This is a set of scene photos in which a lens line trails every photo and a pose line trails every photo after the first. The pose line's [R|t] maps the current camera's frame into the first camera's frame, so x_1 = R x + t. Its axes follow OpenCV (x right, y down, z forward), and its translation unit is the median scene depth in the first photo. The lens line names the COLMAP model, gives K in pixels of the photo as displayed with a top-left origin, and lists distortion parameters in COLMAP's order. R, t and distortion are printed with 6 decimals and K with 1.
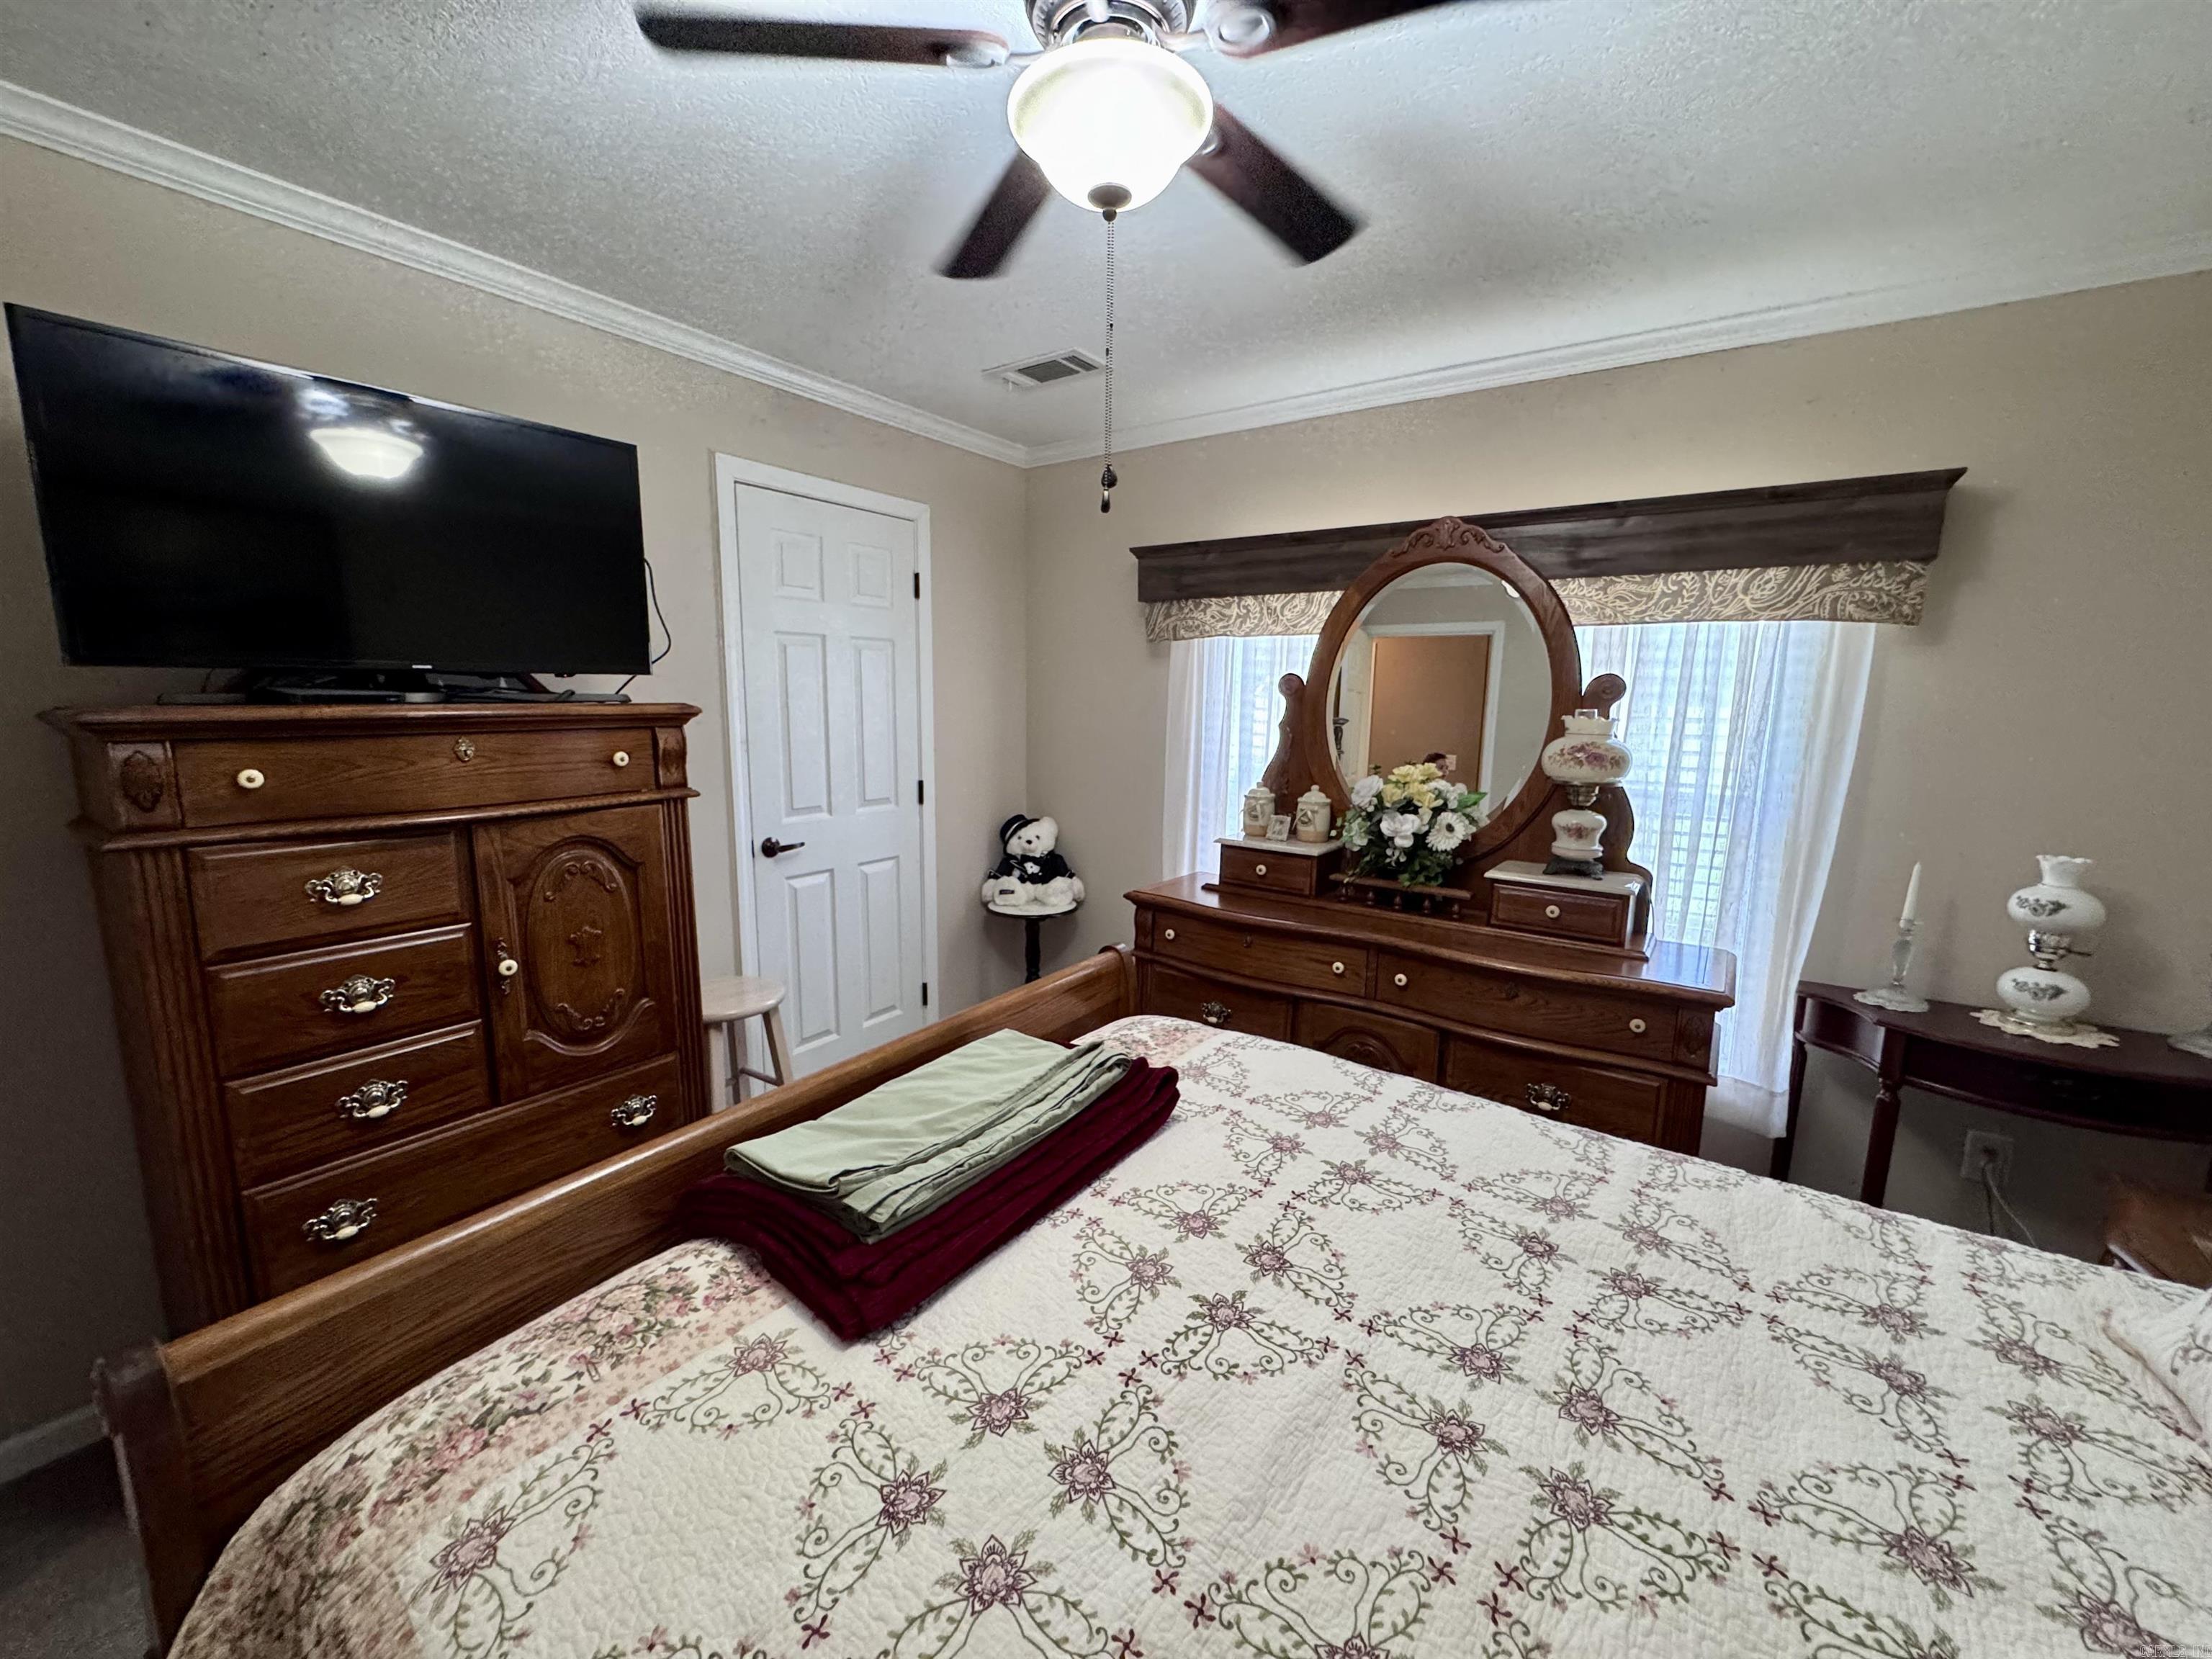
lens RADIAL K [[882.5, 0, 1107.1], [0, 882.5, 830.2], [0, 0, 1]] dist [-0.003606, 0.001000]
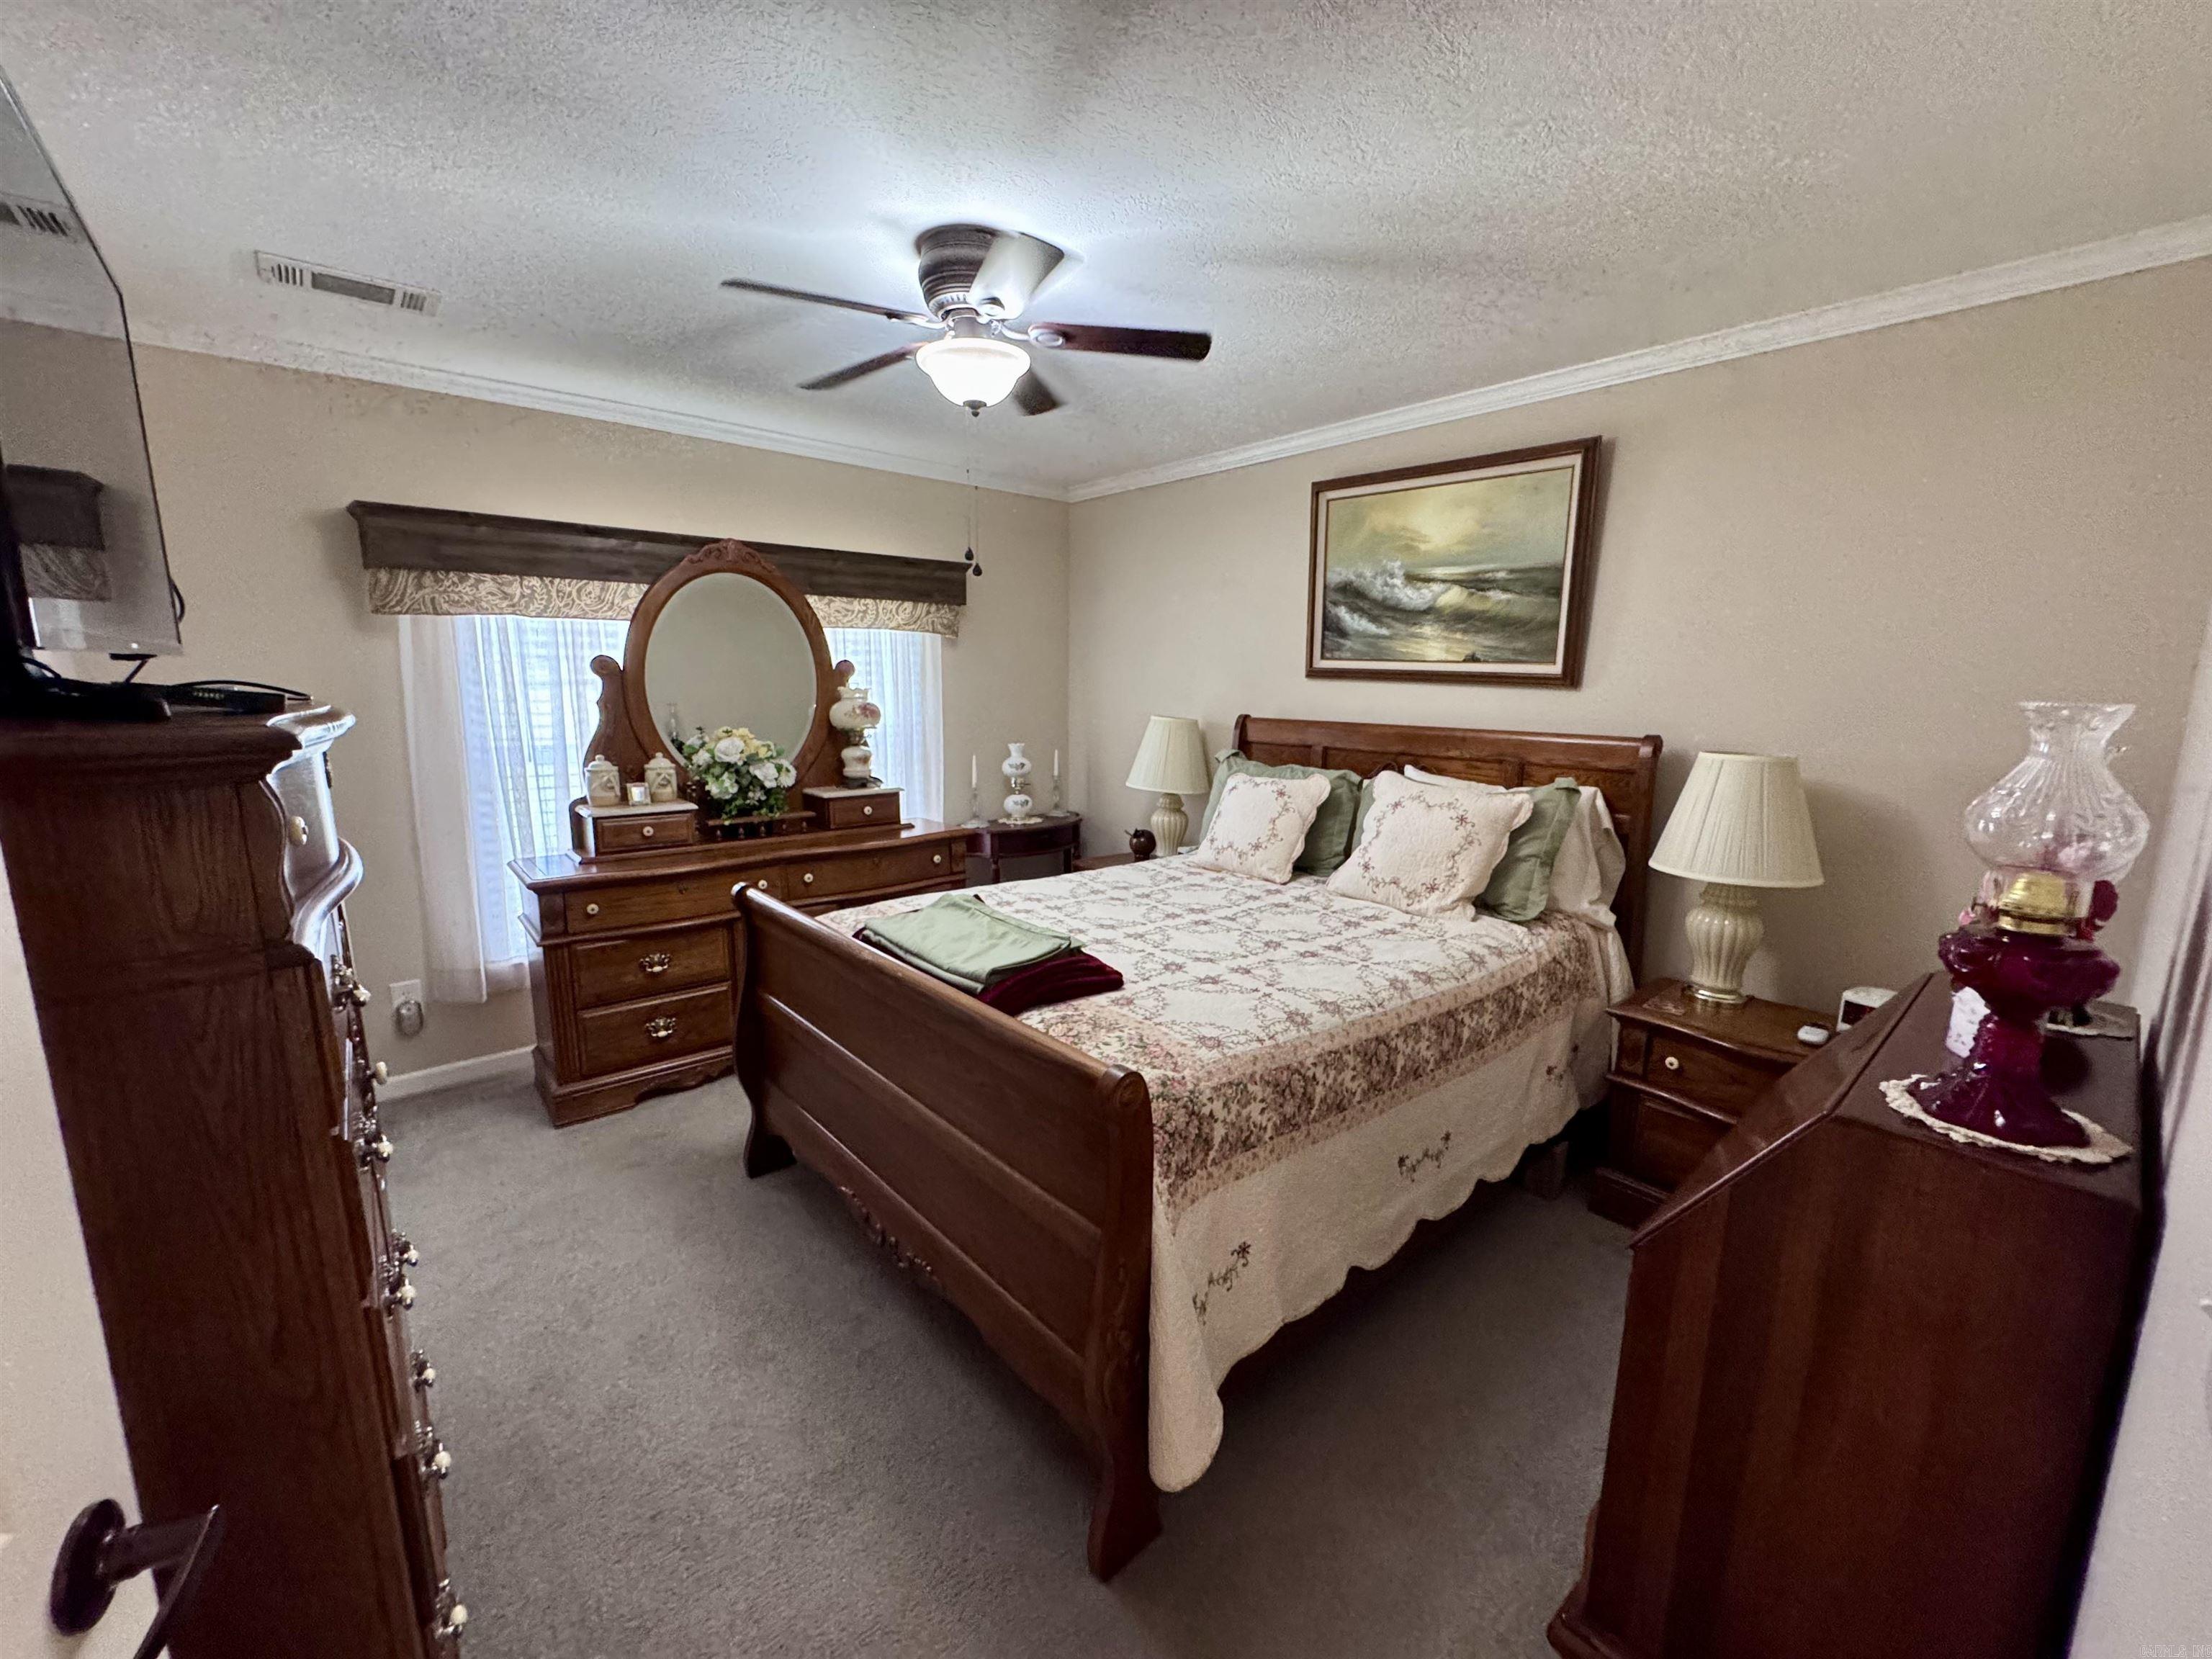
lens RADIAL K [[882.5, 0, 1096.8], [0, 882.5, 831.4], [0, 0, 1]] dist [-0.003606, 0.001000]
pose [[0.248728, -0.178621, 0.951961, -0.875370], [0.147551, 0.978364, 0.145023, -0.038805], [-0.957269, 0.104392, 0.269702, 0.174161]]
